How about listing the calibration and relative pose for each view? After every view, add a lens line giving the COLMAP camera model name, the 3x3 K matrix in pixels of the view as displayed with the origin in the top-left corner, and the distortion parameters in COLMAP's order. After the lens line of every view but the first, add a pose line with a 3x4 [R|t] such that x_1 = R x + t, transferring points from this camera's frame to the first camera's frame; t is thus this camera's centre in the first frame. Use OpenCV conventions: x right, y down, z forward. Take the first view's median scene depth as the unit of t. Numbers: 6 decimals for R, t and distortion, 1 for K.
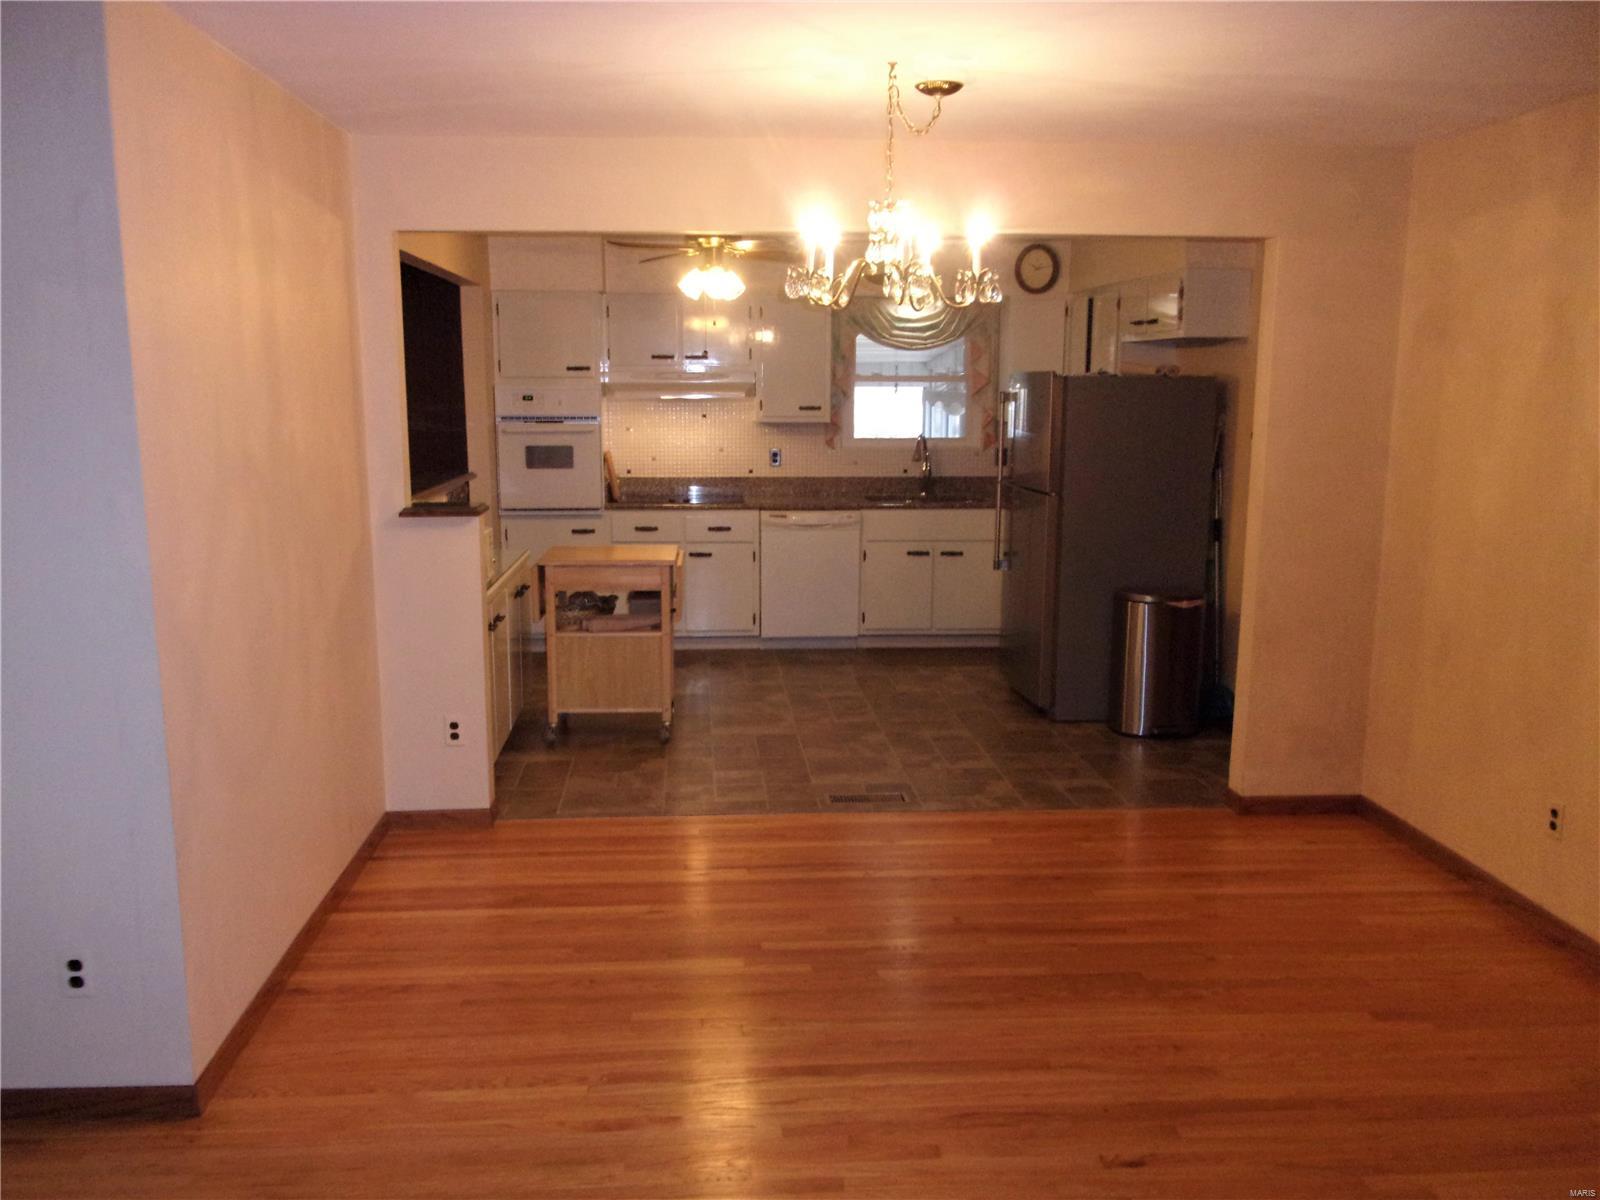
lens RADIAL K [[1316.9, 0, 800.0], [0, 1316.9, 600.0], [0, 0, 1]] dist [-0.004773, -0.003470]
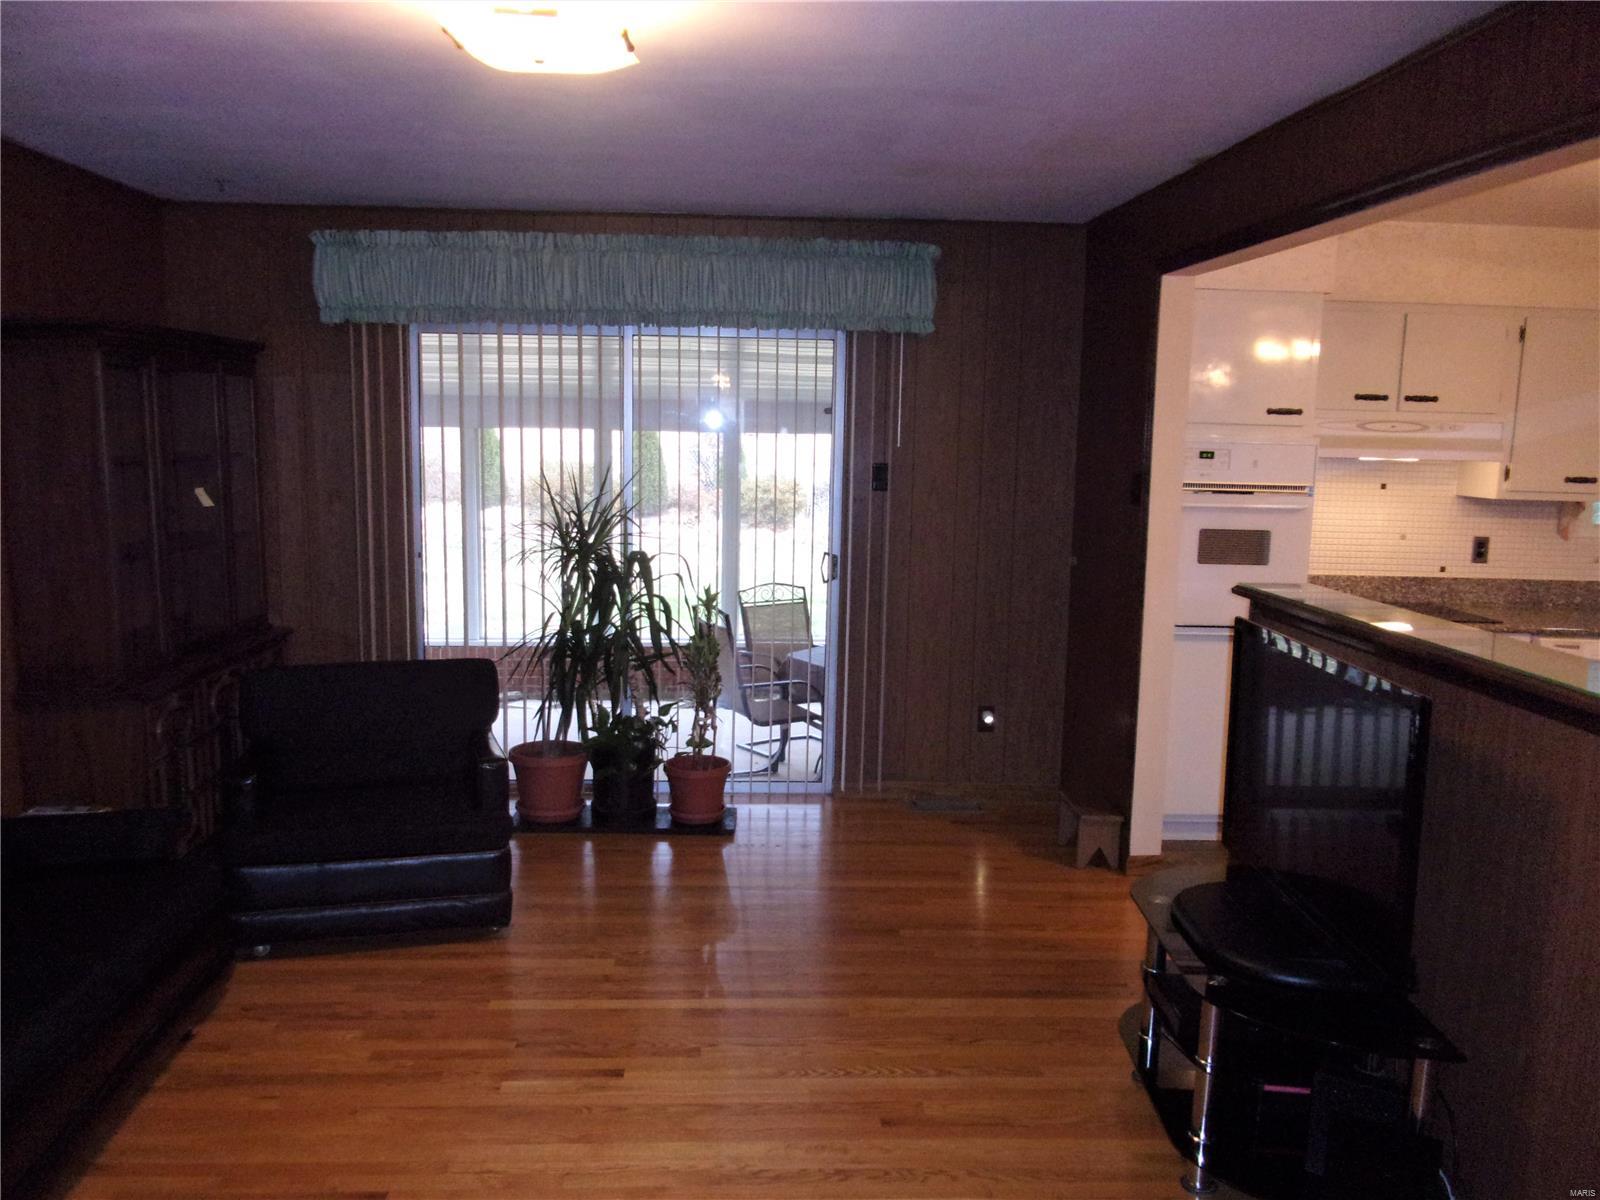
lens RADIAL K [[1316.9, 0, 800.0], [0, 1316.9, 600.0], [0, 0, 1]] dist [-0.004773, -0.003470]
pose [[0.999431, 0.027353, -0.019731, -0.369498], [-0.028005, 0.999044, -0.033558, -0.052556], [0.018794, 0.034091, 0.999242, 0.336559]]
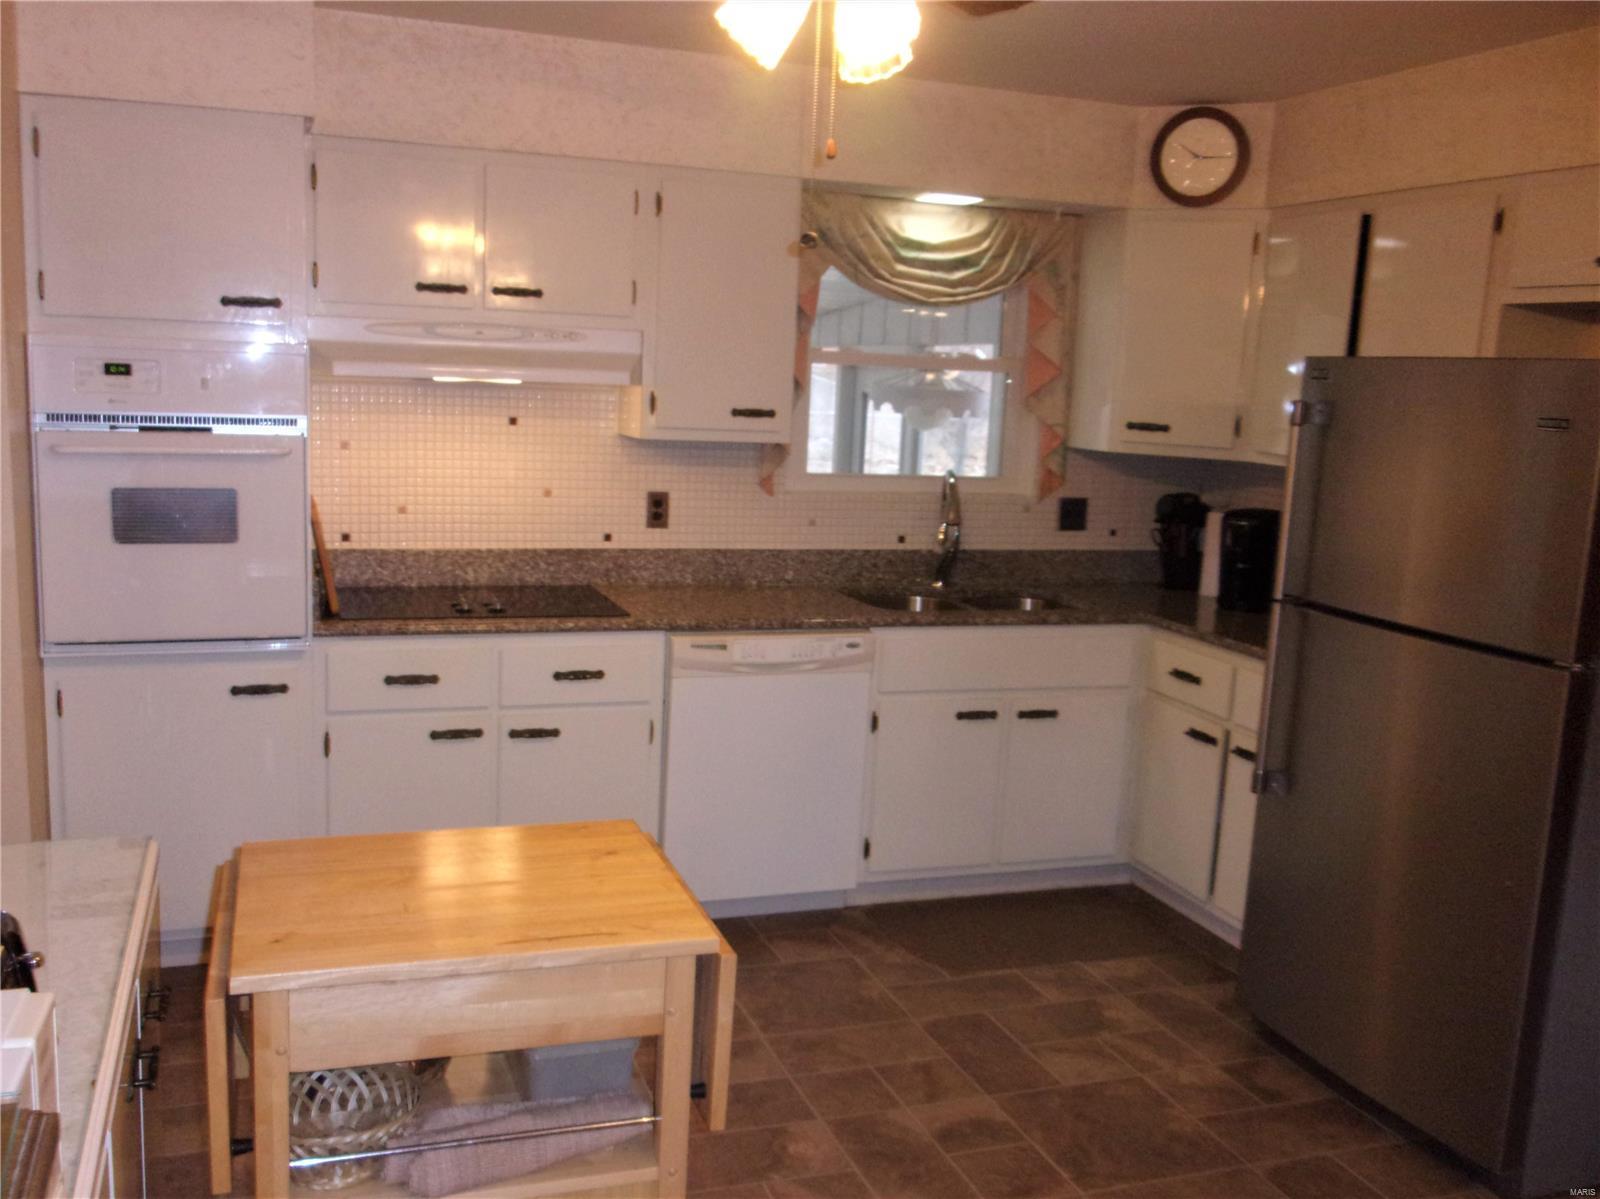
lens RADIAL K [[1422.7, 0, 800.0], [0, 1422.7, 599.5], [0, 0, 1]] dist [-0.011406, -0.013297]
pose [[0.961216, -0.002606, 0.275783, -0.119379], [0.004220, 0.999977, -0.005262, -0.075161], [-0.275763, 0.006221, 0.961206, 0.499349]]
